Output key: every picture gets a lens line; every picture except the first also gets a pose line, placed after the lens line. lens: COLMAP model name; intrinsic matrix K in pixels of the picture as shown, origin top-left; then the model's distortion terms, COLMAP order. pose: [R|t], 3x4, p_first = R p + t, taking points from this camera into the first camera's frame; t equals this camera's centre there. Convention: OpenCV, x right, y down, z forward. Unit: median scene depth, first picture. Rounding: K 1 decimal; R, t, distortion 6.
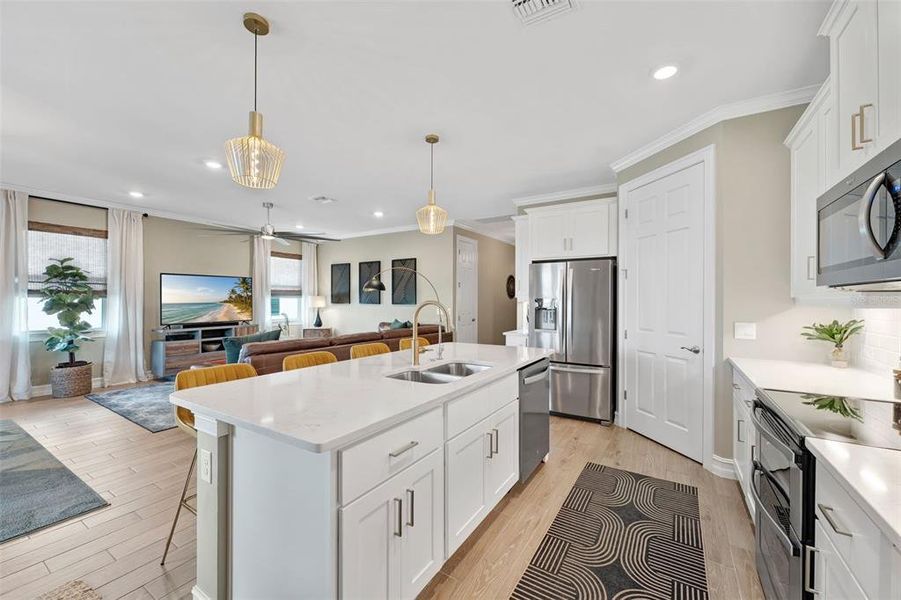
lens RADIAL K [[359.1, 0, 453.1], [0, 359.1, 301.5], [0, 0, 1]] dist [0.000487, -0.000134]
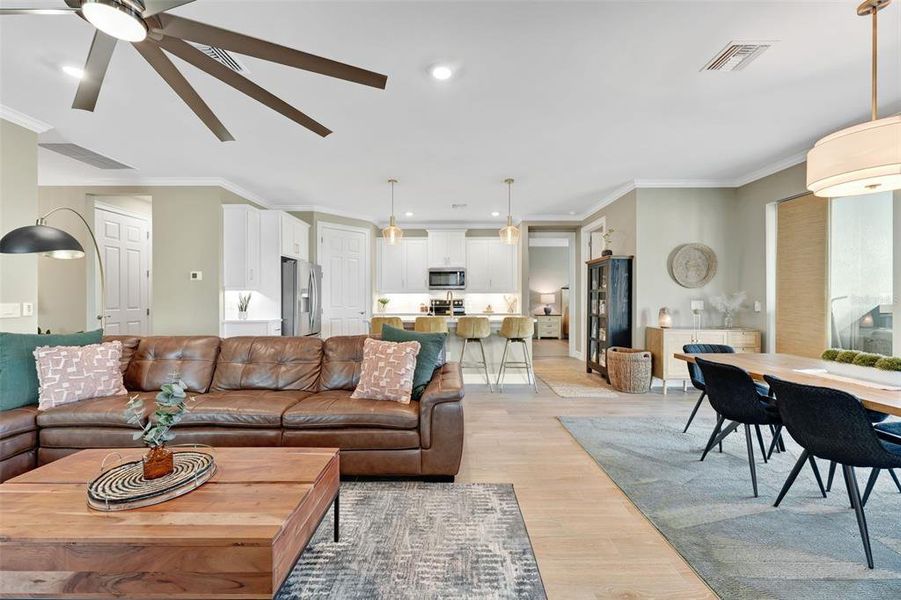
lens RADIAL K [[357.4, 0, 453.1], [0, 357.4, 299.4], [0, 0, 1]] dist [-0.001451, -0.000244]
pose [[-0.533539, -0.005417, 0.845758, -0.863480], [0.003315, 0.999958, 0.008495, 0.016615], [-0.845769, 0.007336, -0.533499, 0.937284]]
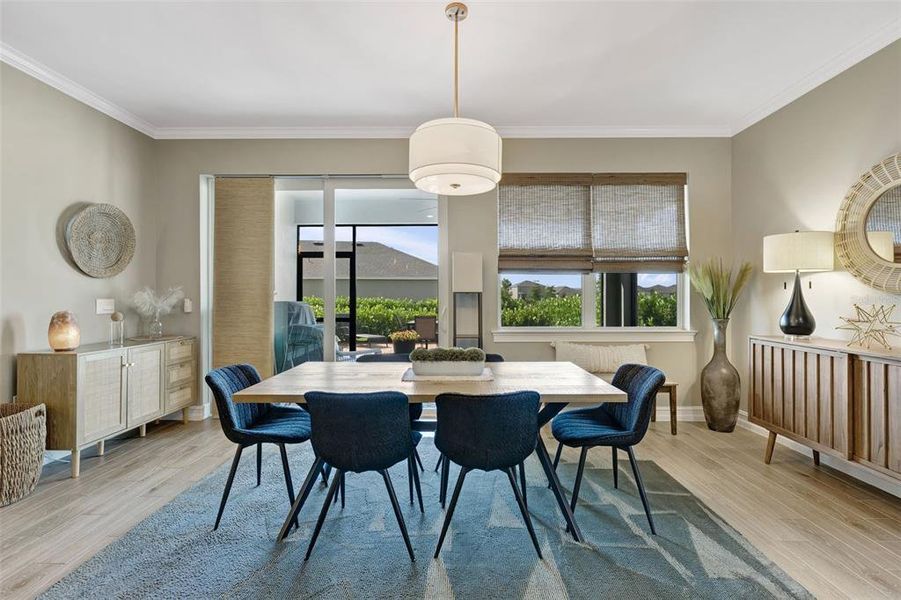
lens RADIAL K [[400.8, 0, 453.6], [0, 400.8, 294.9], [0, 0, 1]] dist [-0.001770, -0.000466]
pose [[-0.852722, -0.002436, -0.522360, -0.569580], [-0.004073, 0.999990, 0.001985, 0.019789], [0.522350, 0.003821, -0.852723, 0.745274]]
